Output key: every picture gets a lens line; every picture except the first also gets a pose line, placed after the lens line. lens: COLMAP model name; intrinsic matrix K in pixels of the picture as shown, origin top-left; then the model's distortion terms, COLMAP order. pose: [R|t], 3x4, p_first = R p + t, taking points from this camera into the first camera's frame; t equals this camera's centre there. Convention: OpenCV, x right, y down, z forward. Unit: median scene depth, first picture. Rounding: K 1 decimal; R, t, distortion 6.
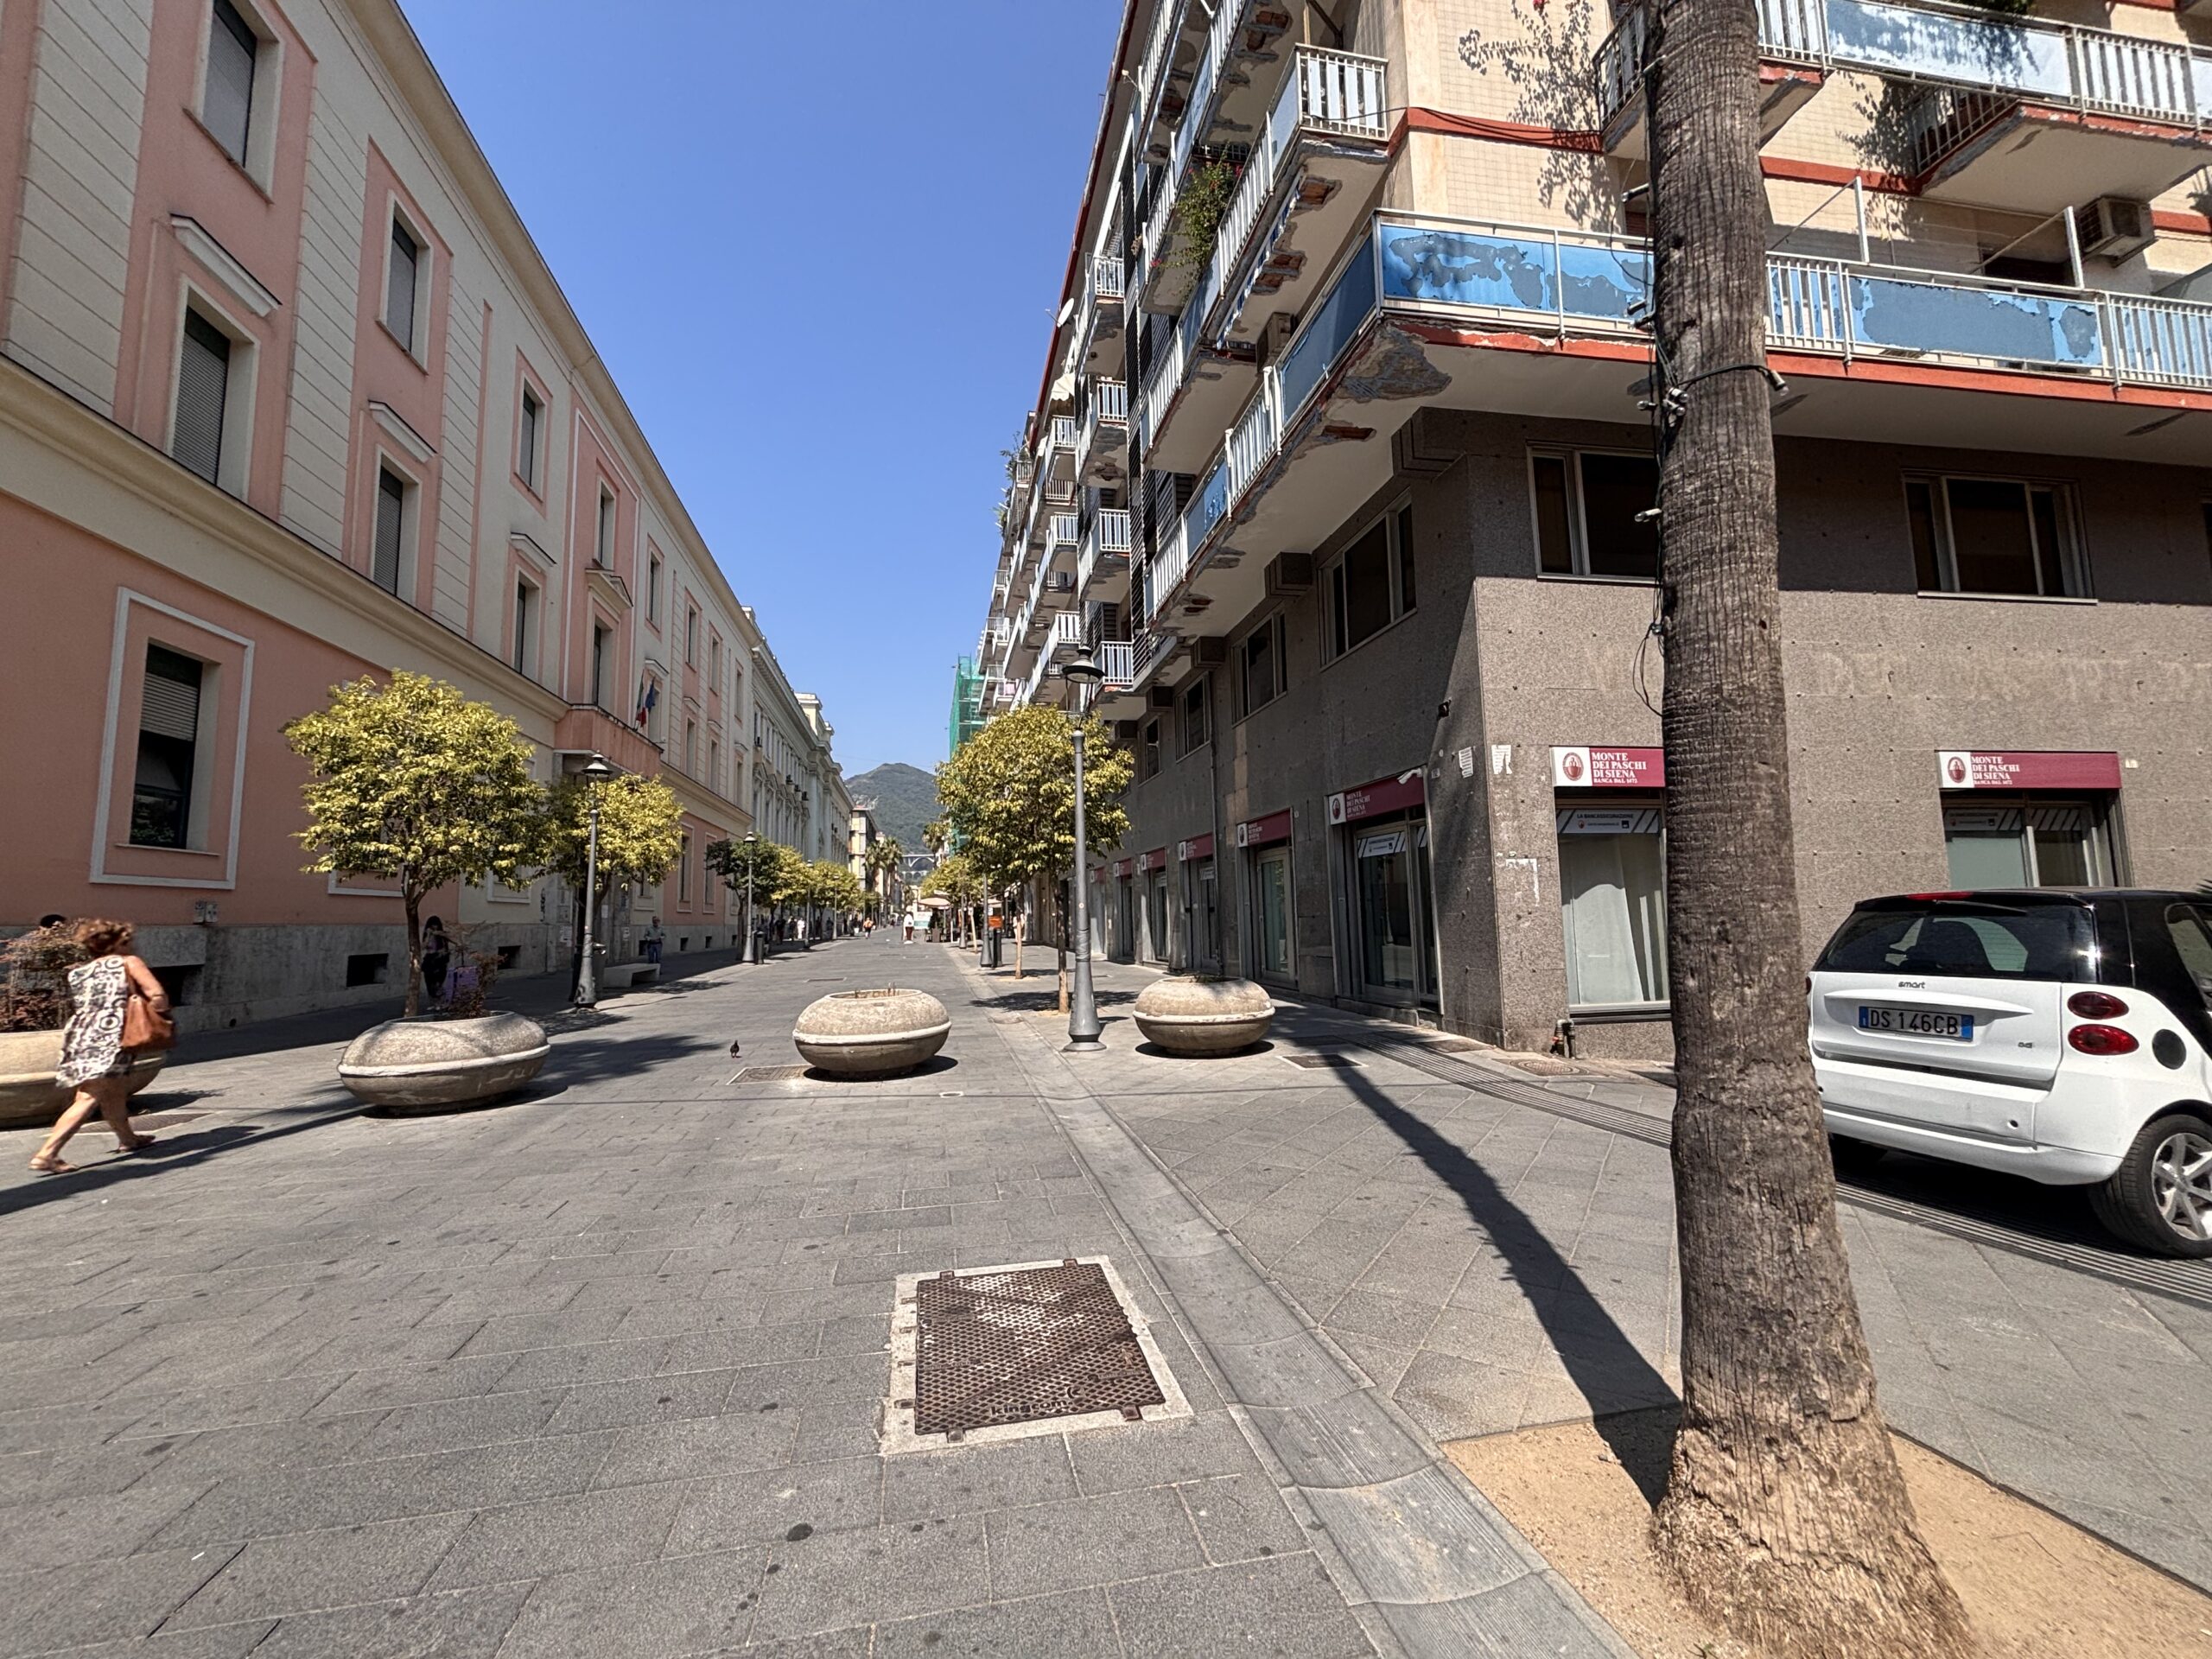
lens RADIAL K [[889.2, 0, 1095.0], [0, 889.2, 831.9], [0, 0, 1]] dist [0.005000, -0.001387]
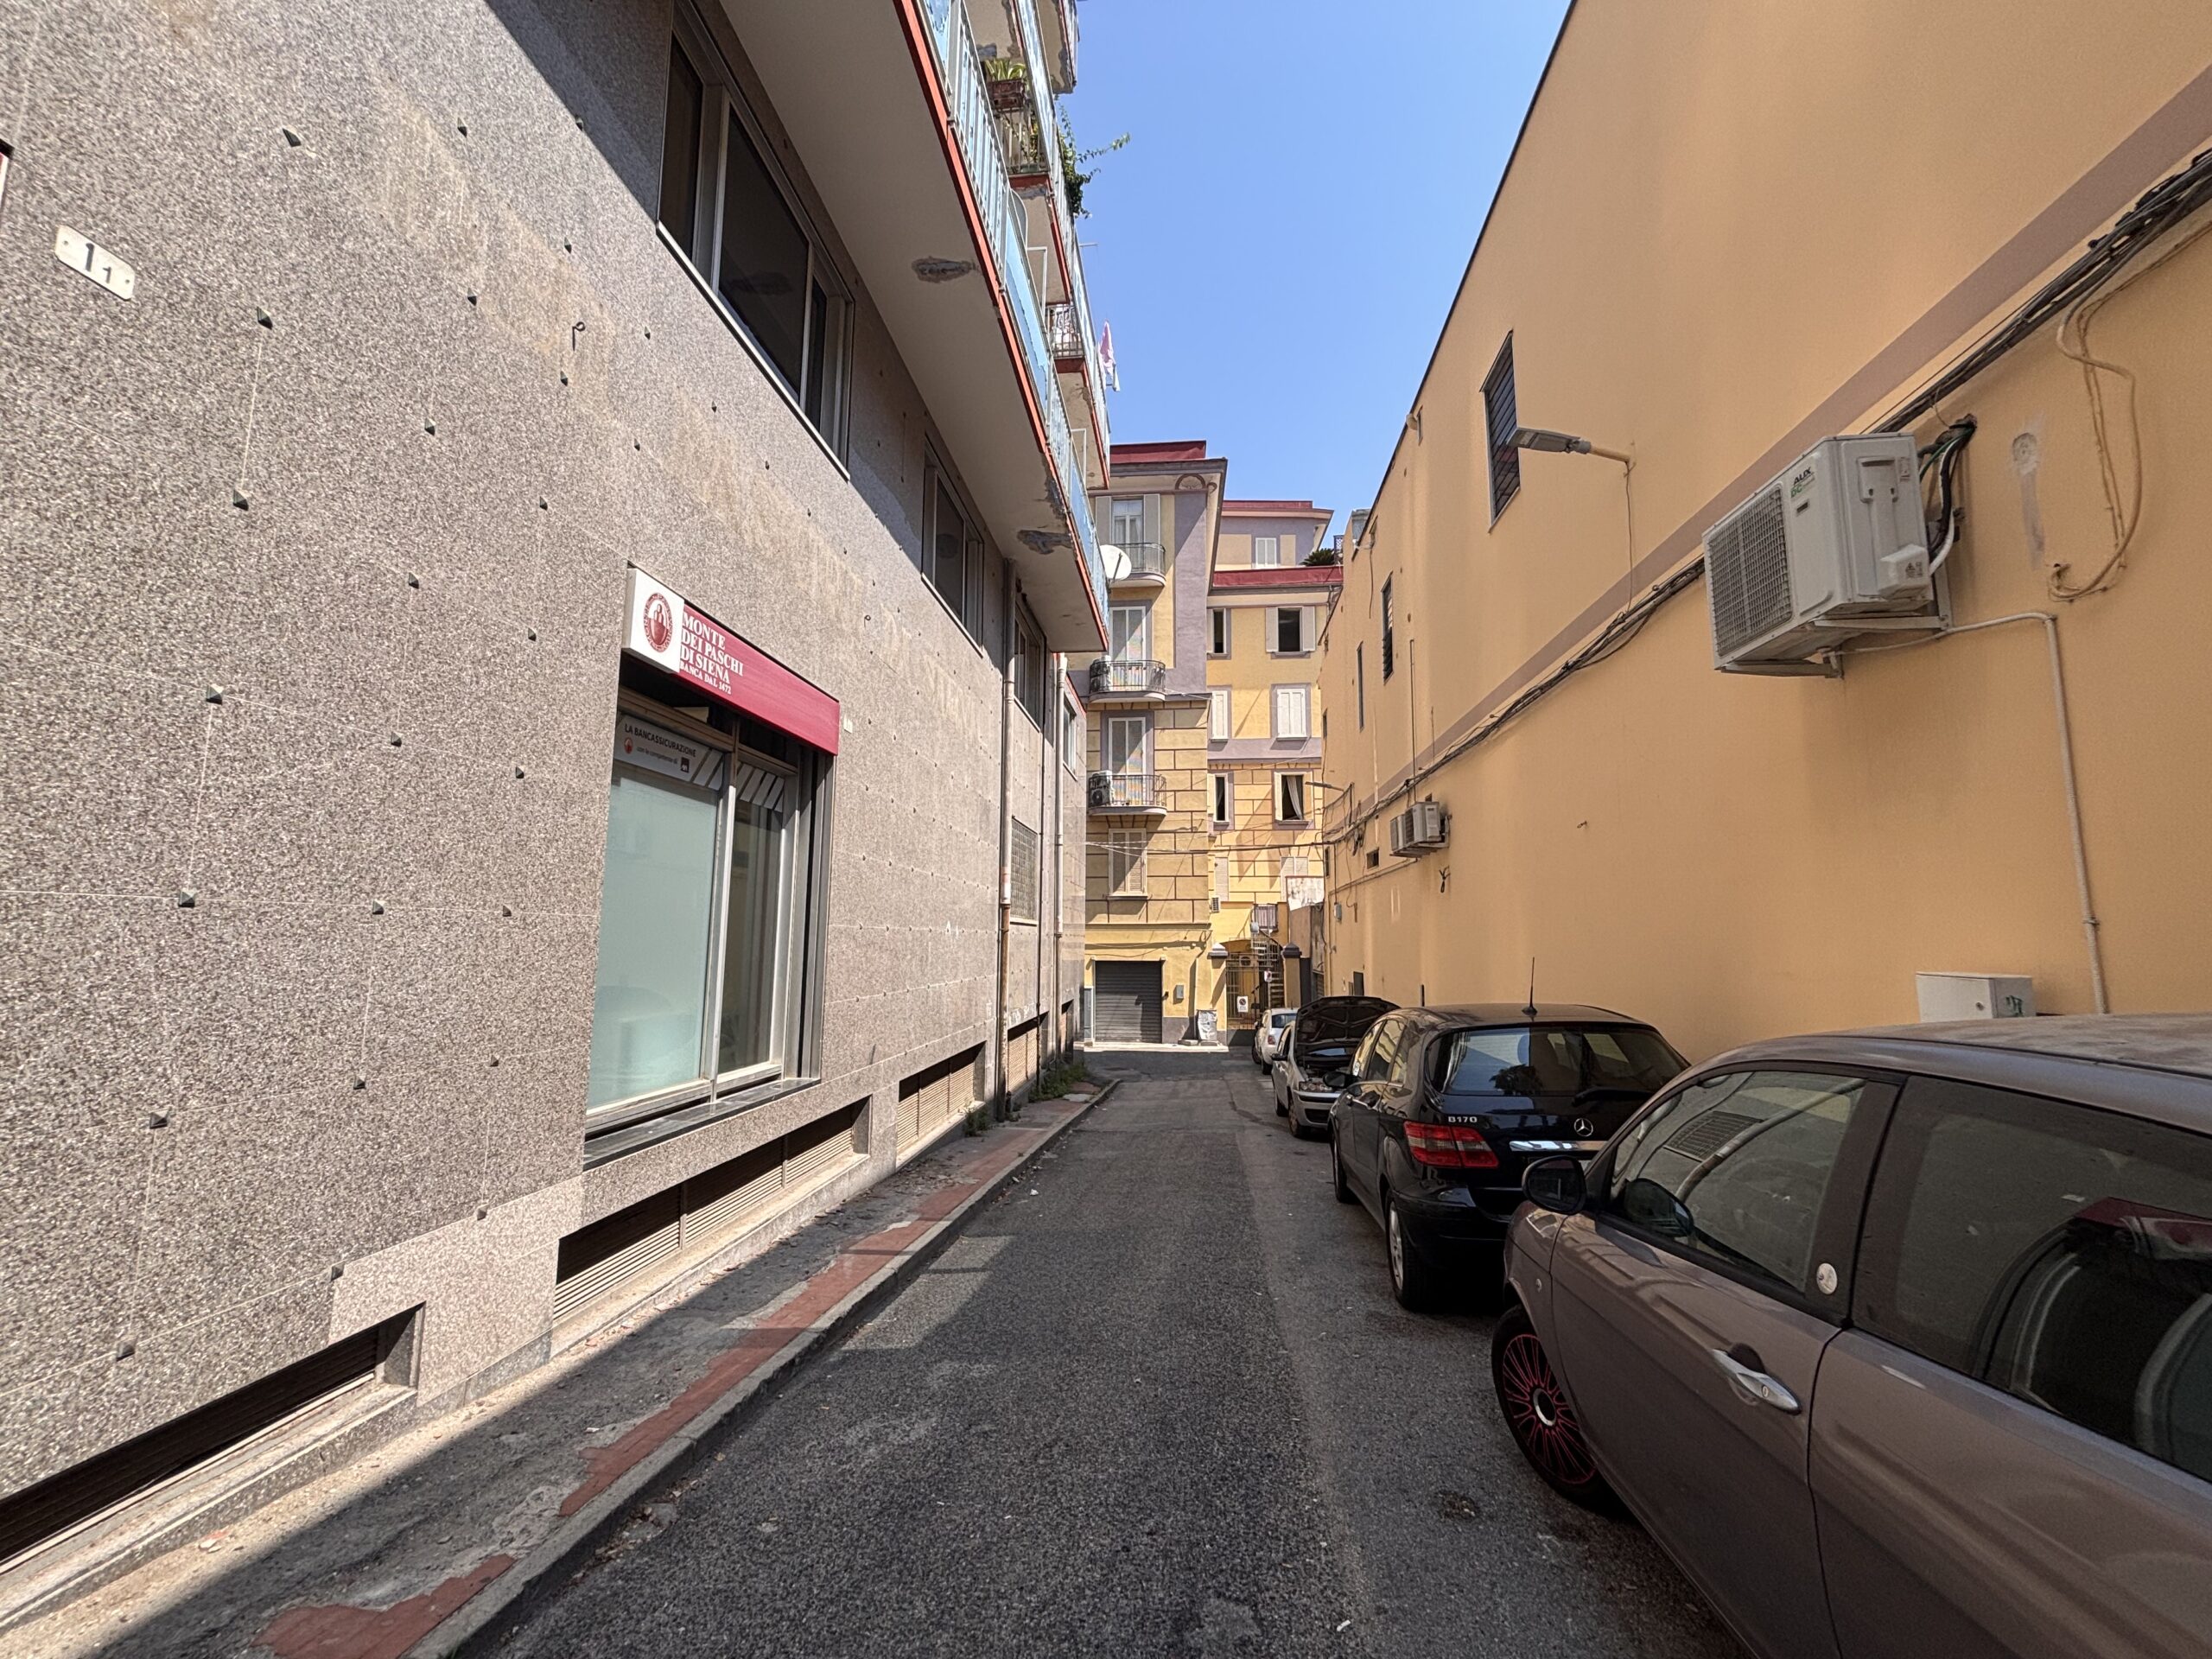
lens RADIAL K [[889.2, 0, 1107.5], [0, 889.2, 833.3], [0, 0, 1]] dist [0.005000, -0.001387]
pose [[0.262899, 0.139533, 0.954680, 0.587281], [-0.108227, 0.987507, -0.114527, 0.061620], [-0.958734, -0.073214, 0.274716, 0.626528]]
